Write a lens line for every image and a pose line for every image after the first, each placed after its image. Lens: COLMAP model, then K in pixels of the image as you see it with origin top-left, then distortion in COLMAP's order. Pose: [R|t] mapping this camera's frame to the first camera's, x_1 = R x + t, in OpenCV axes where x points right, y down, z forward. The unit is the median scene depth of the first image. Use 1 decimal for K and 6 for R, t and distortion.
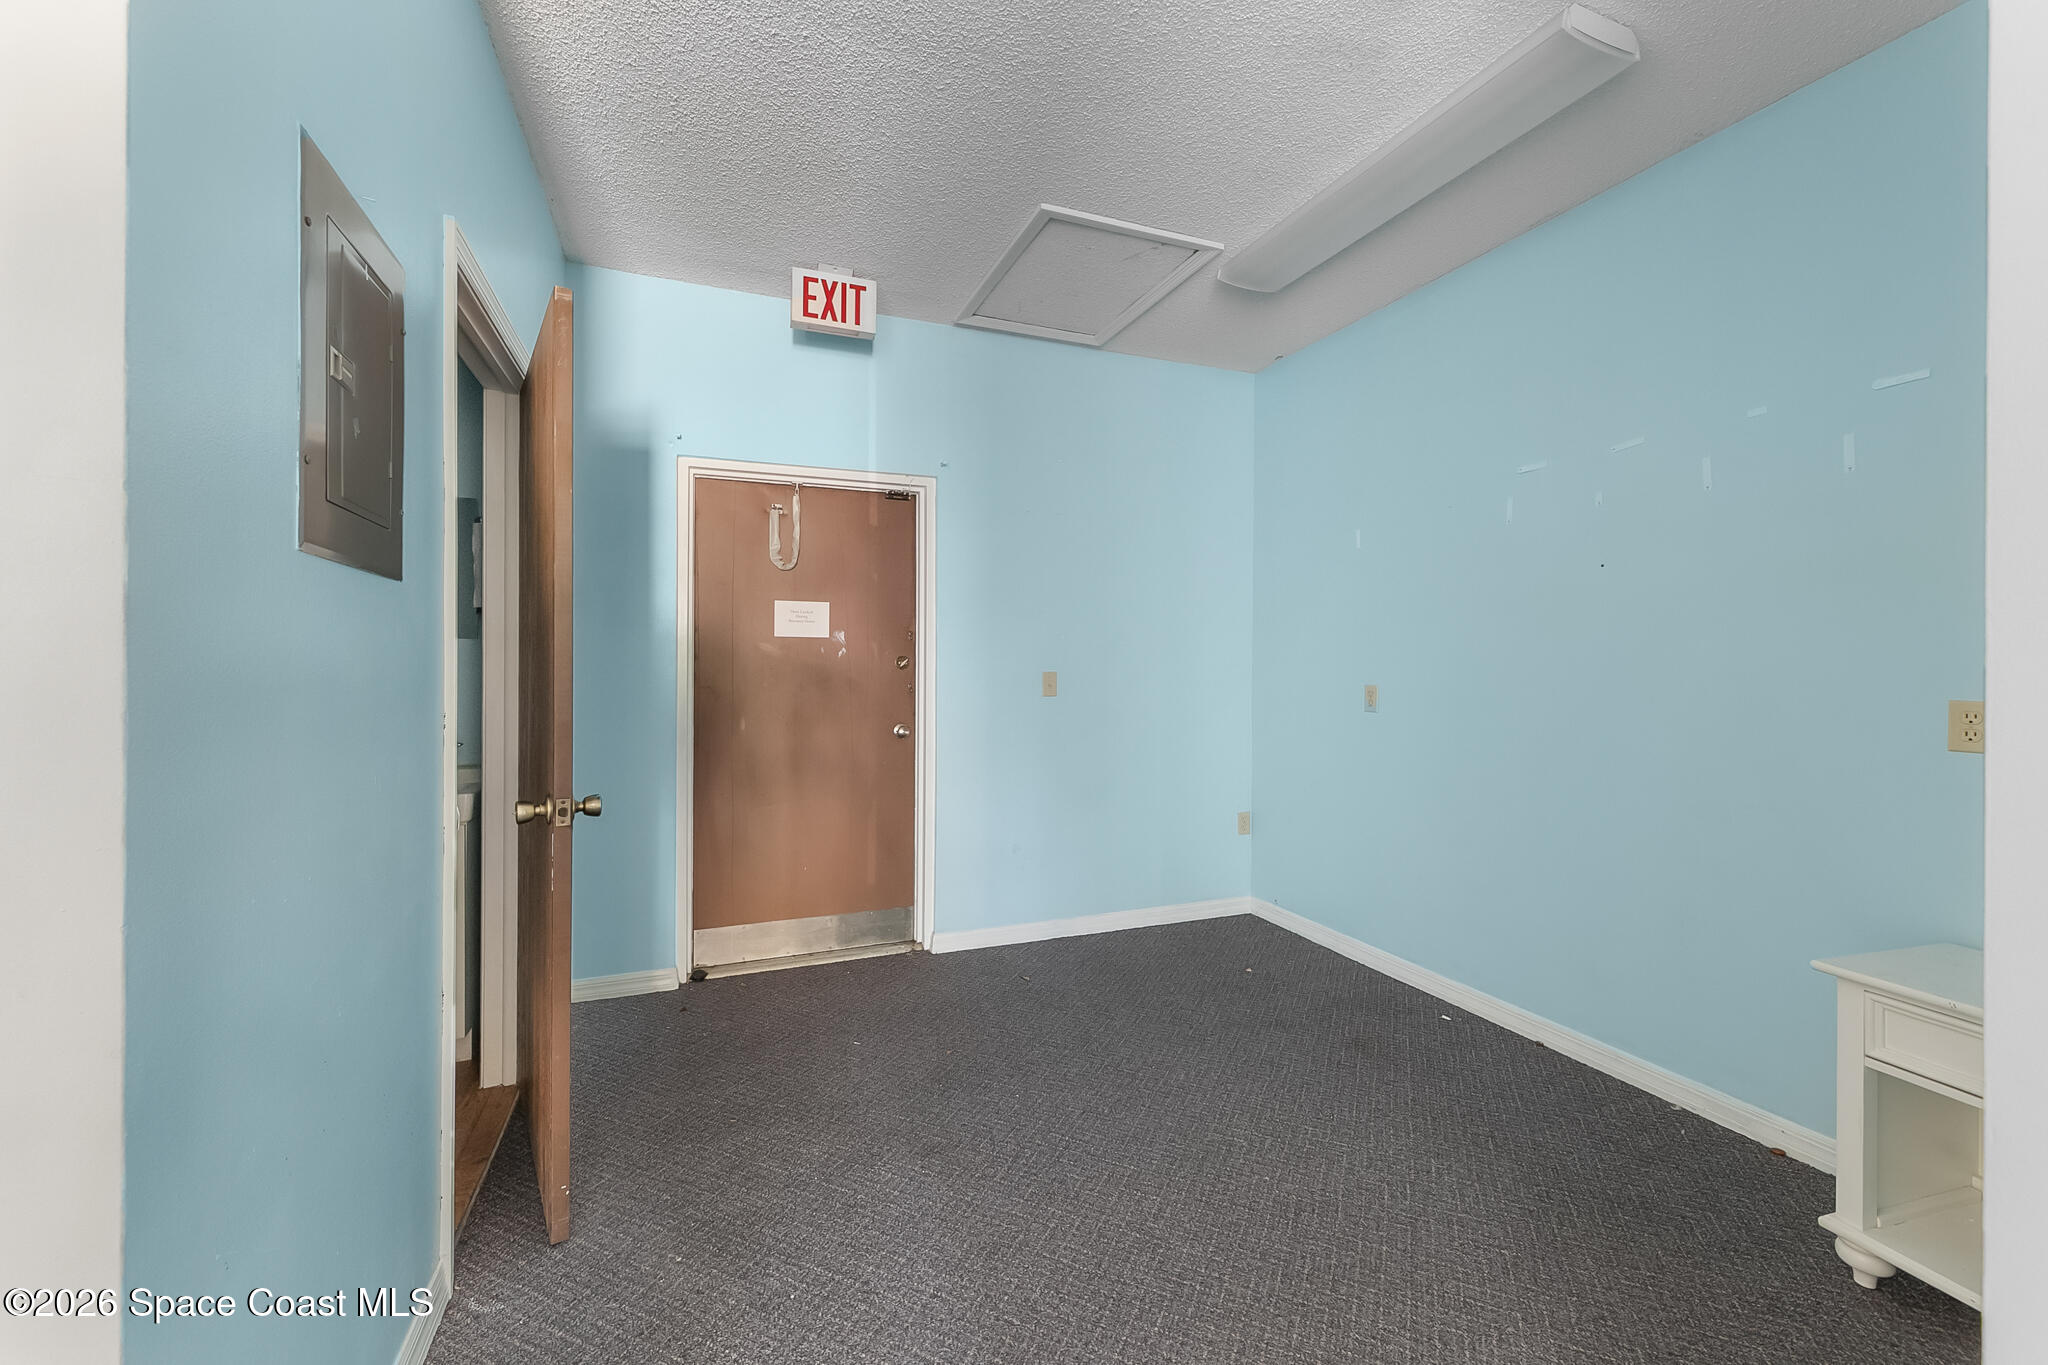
lens RADIAL K [[812.2, 0, 1030.3], [0, 812.2, 660.7], [0, 0, 1]] dist [-0.003607, 0.000209]
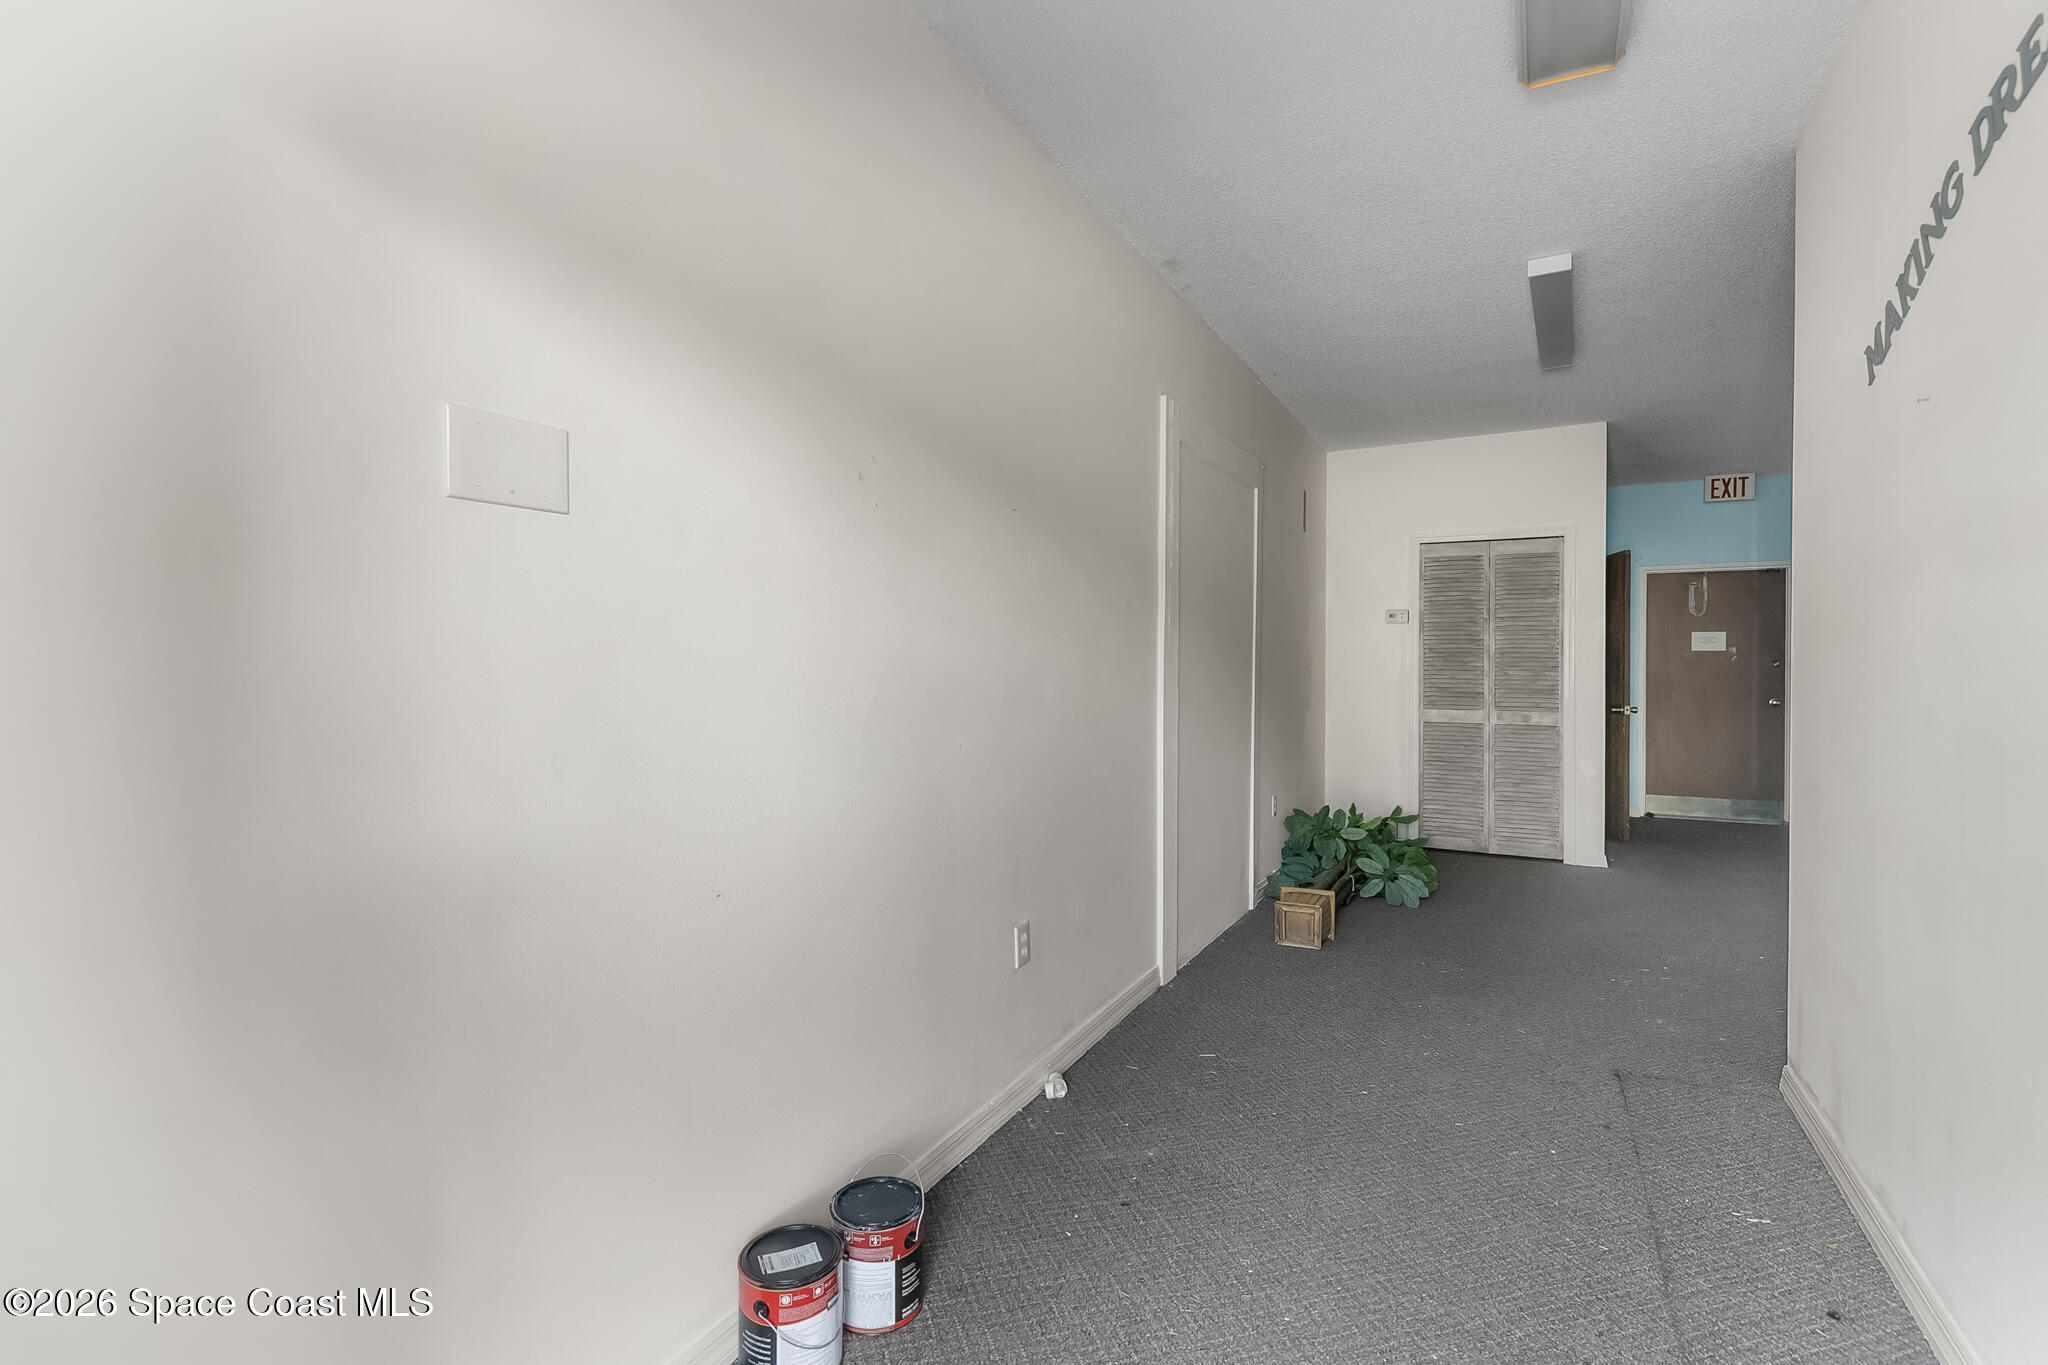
lens RADIAL K [[936.1, 0, 1028.0], [0, 936.1, 677.1], [0, 0, 1]] dist [0.000392, -0.000165]
pose [[0.635445, 0.000491, -0.772146, 0.406881], [-0.000722, 1.000000, 0.000042, 0.033903], [0.772146, 0.000531, 0.635445, -1.658247]]
